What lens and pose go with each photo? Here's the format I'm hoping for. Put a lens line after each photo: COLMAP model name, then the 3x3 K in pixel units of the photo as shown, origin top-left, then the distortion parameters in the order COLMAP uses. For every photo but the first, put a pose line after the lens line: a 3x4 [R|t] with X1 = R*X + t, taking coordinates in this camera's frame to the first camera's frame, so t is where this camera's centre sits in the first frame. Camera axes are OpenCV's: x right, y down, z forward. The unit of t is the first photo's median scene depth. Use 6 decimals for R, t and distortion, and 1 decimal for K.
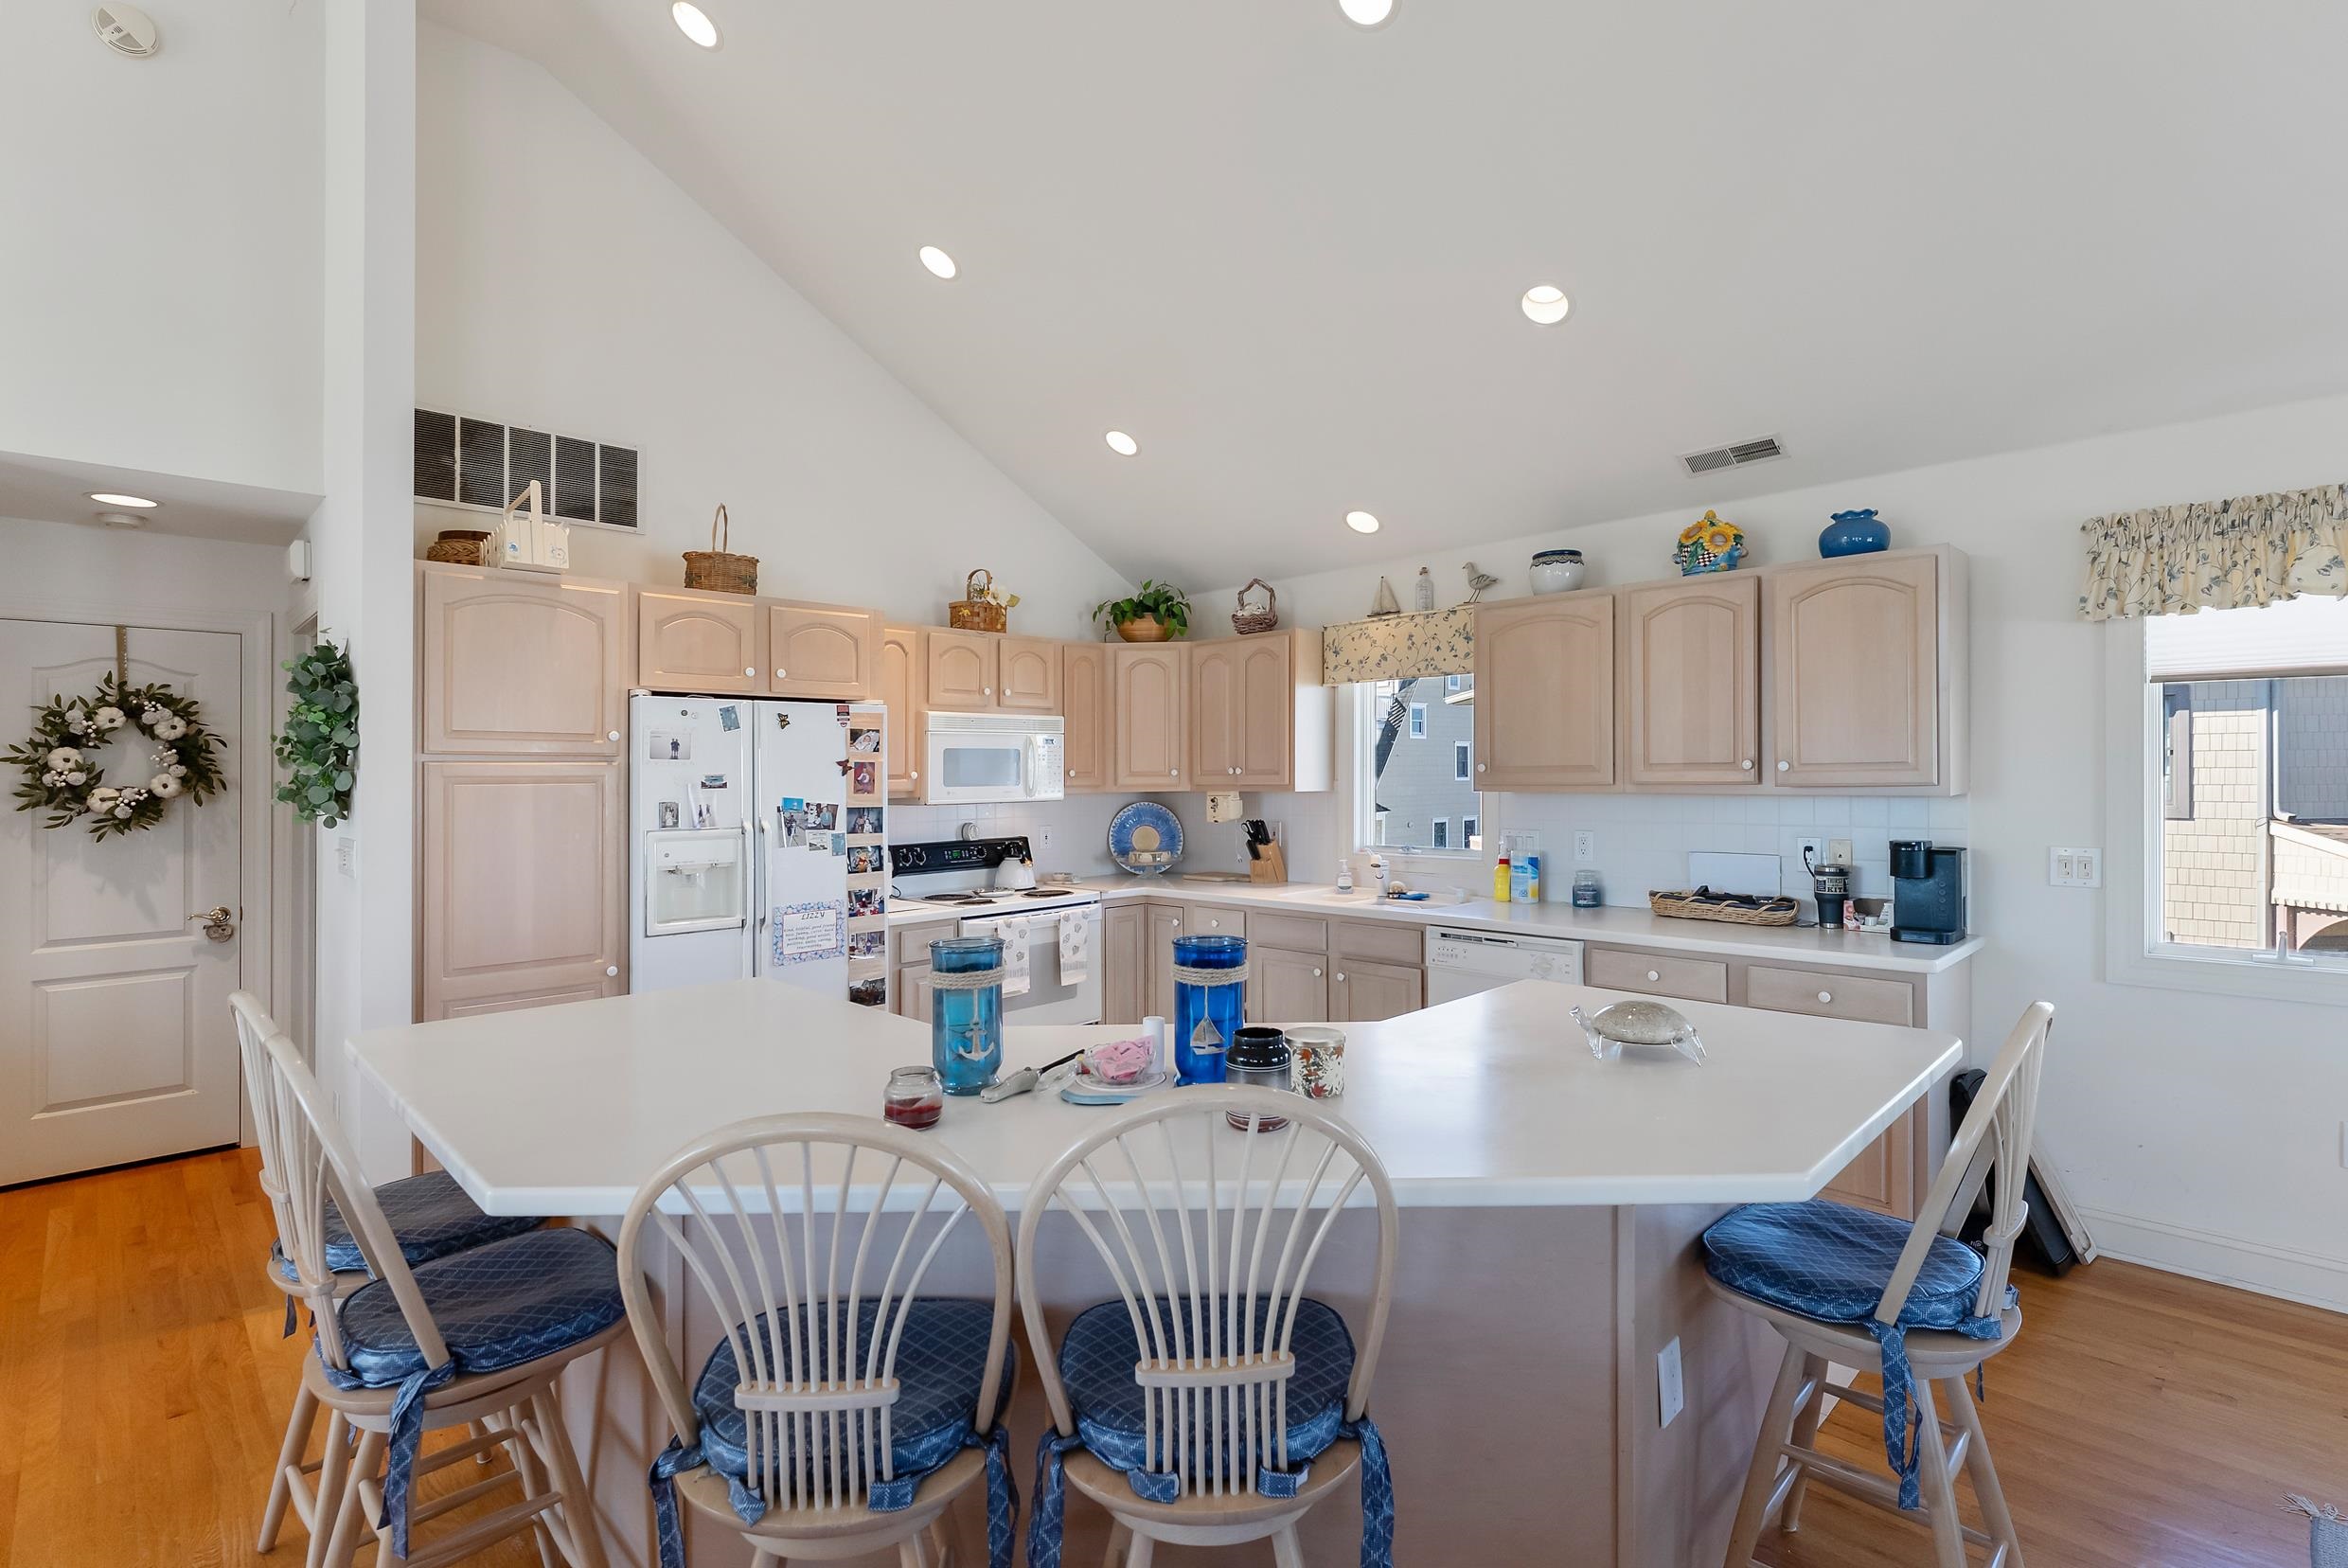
lens RADIAL K [[1088.7, 0, 1174.0], [0, 1088.7, 784.0], [0, 0, 1]] dist [-0.003571, -0.000501]
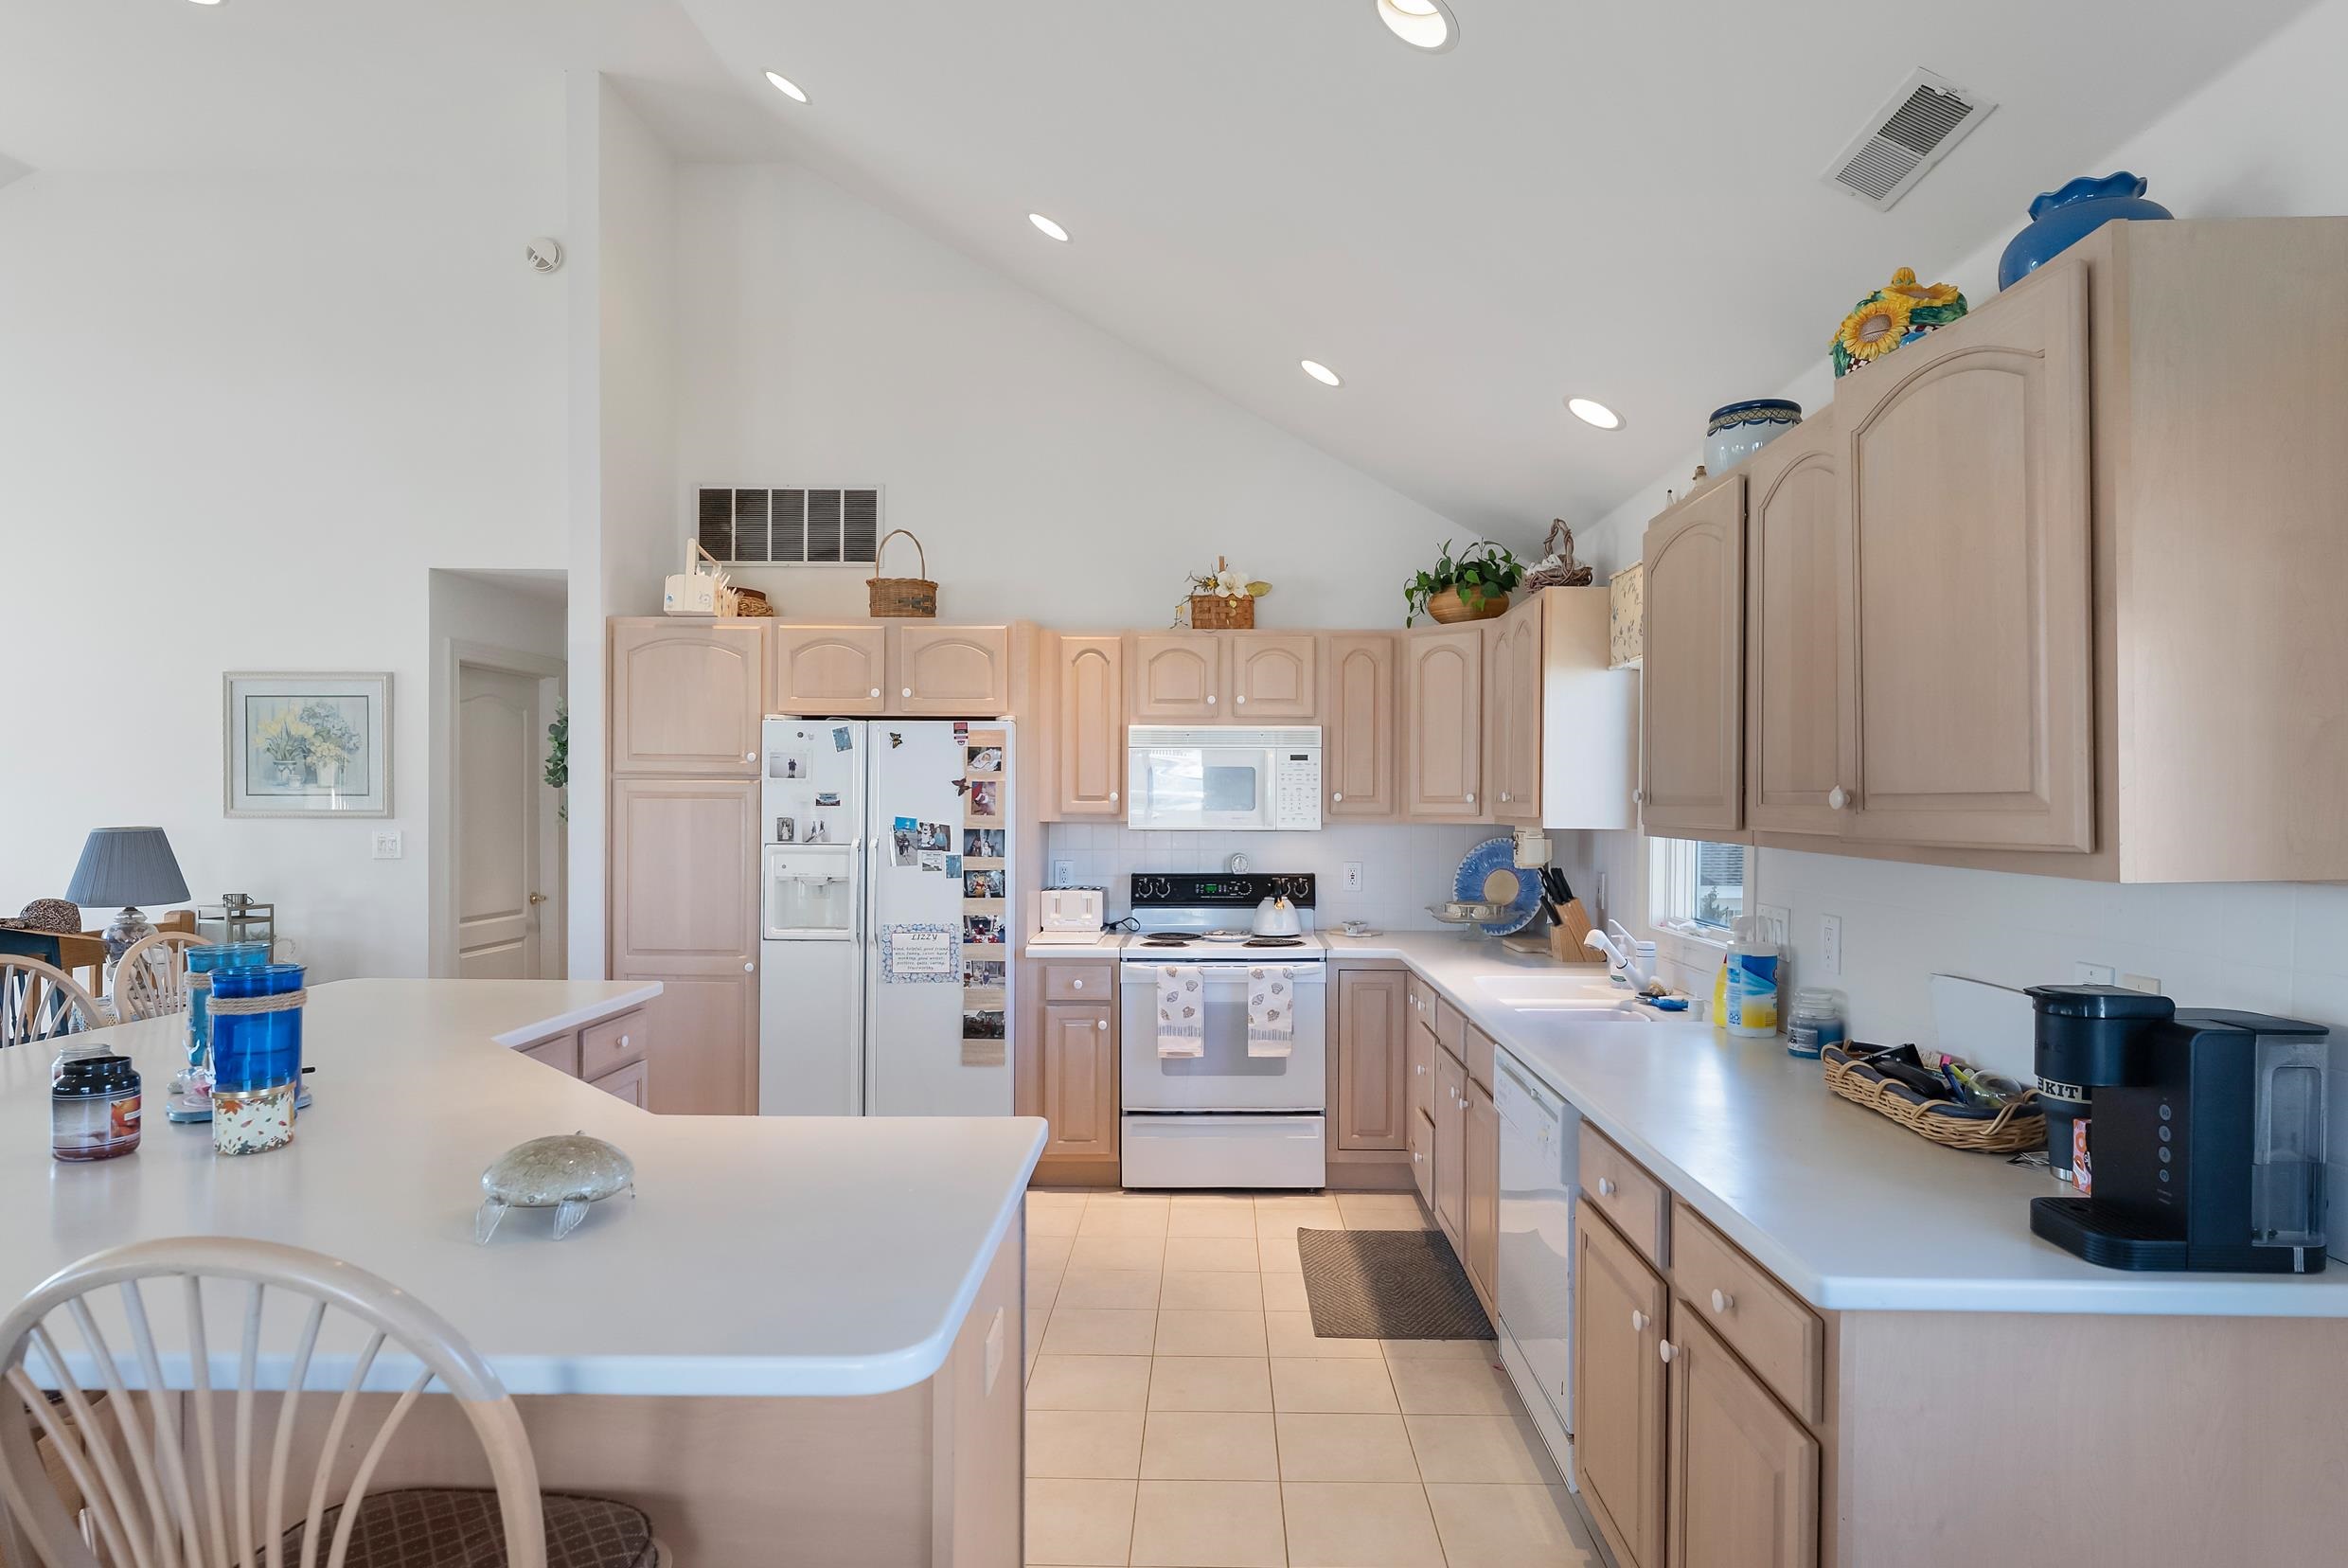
lens RADIAL K [[1256.4, 0, 1197.0], [0, 1256.4, 806.6], [0, 0, 1]] dist [-0.000905, 0.000229]
pose [[0.708559, 0.019396, -0.705385, 0.623485], [-0.018655, 0.999788, 0.008752, -0.011467], [0.705405, 0.006957, 0.708770, 0.355560]]
